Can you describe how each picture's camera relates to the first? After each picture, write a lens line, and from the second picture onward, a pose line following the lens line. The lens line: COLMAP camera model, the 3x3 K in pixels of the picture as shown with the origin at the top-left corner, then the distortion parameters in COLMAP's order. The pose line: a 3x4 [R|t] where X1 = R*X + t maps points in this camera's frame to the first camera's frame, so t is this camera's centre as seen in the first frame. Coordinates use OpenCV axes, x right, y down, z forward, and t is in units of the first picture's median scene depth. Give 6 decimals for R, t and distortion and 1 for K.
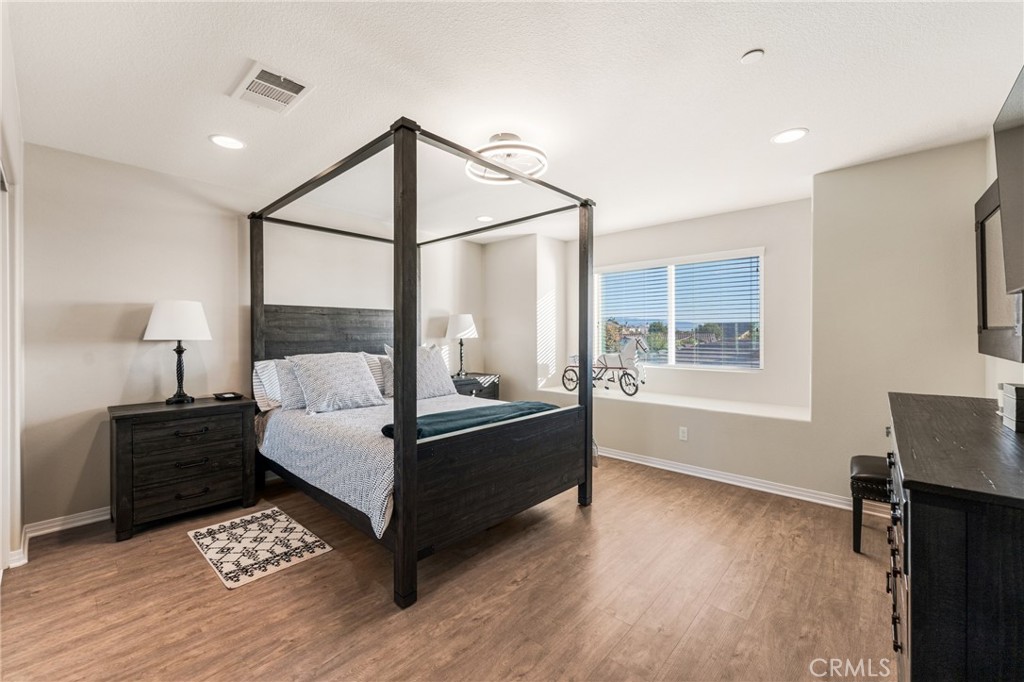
lens RADIAL K [[412.6, 0, 512.0], [0, 412.6, 341.0], [0, 0, 1]] dist [-0.002909, -0.000390]
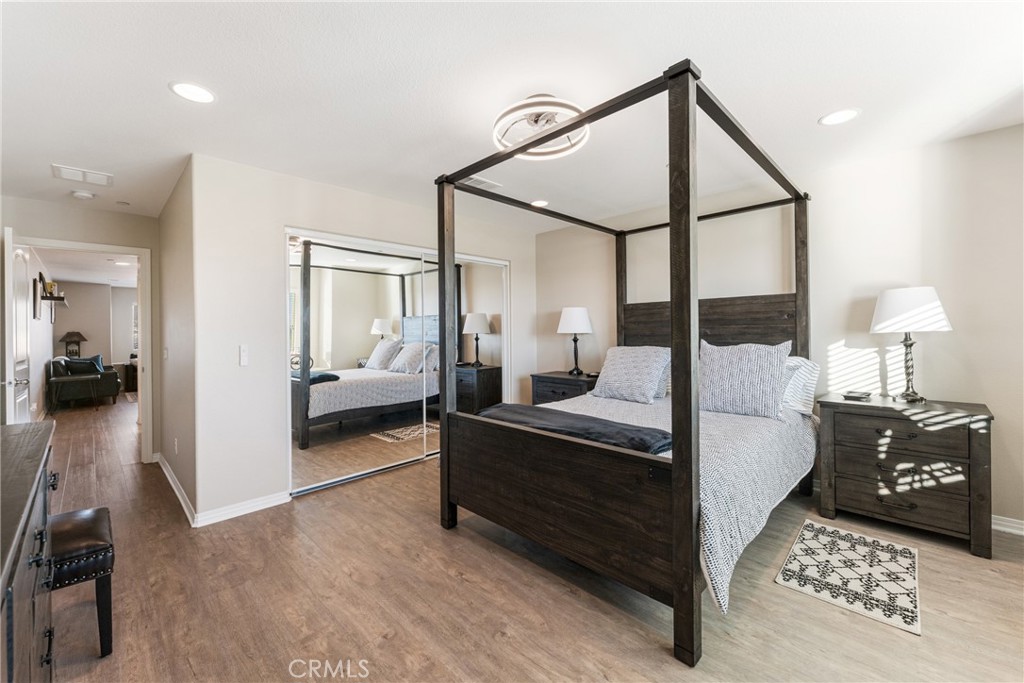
lens RADIAL K [[415.4, 0, 512.4], [0, 415.4, 331.3], [0, 0, 1]] dist [0.002903, 0.000277]
pose [[-0.049081, 0.002088, -0.998793, 0.730777], [-0.003318, 0.999992, 0.002254, -0.012469], [0.998789, 0.003425, -0.049074, 0.837835]]
